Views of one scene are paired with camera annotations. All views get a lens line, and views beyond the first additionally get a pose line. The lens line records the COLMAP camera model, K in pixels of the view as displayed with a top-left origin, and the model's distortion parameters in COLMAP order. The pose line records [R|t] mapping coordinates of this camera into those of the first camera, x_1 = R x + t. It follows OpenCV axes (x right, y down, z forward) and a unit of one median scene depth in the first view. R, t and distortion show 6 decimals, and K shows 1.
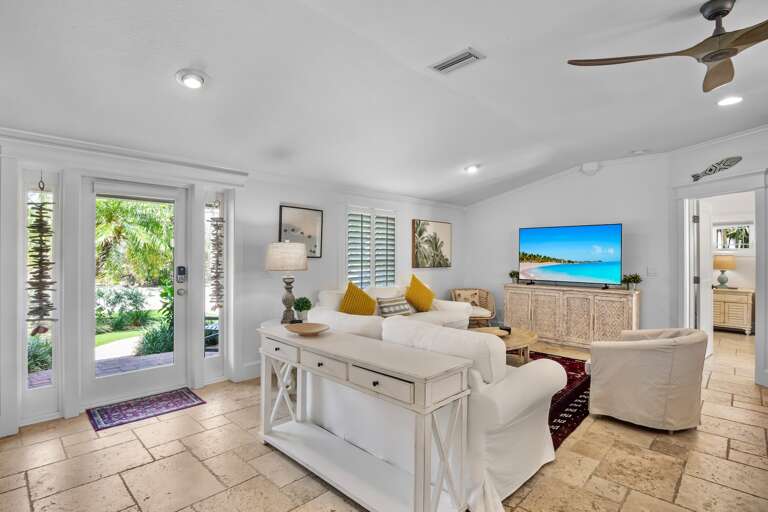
lens RADIAL K [[381.4, 0, 386.5], [0, 381.4, 255.8], [0, 0, 1]] dist [-0.011598, -0.001755]
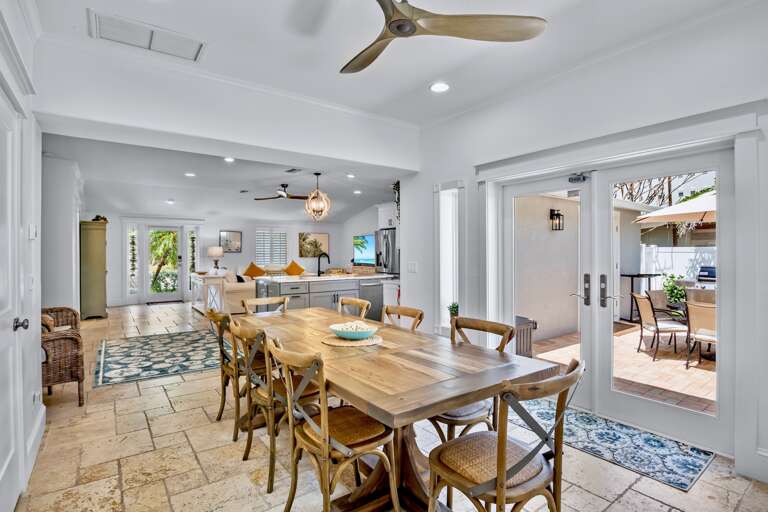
lens RADIAL K [[381.4, 0, 381.2], [0, 381.4, 256.1], [0, 0, 1]] dist [-0.011598, -0.001755]
pose [[0.988077, -0.007039, -0.153801, 0.815065], [0.008368, 0.999933, 0.007996, 0.013348], [0.153735, -0.009188, 0.988069, -0.914283]]
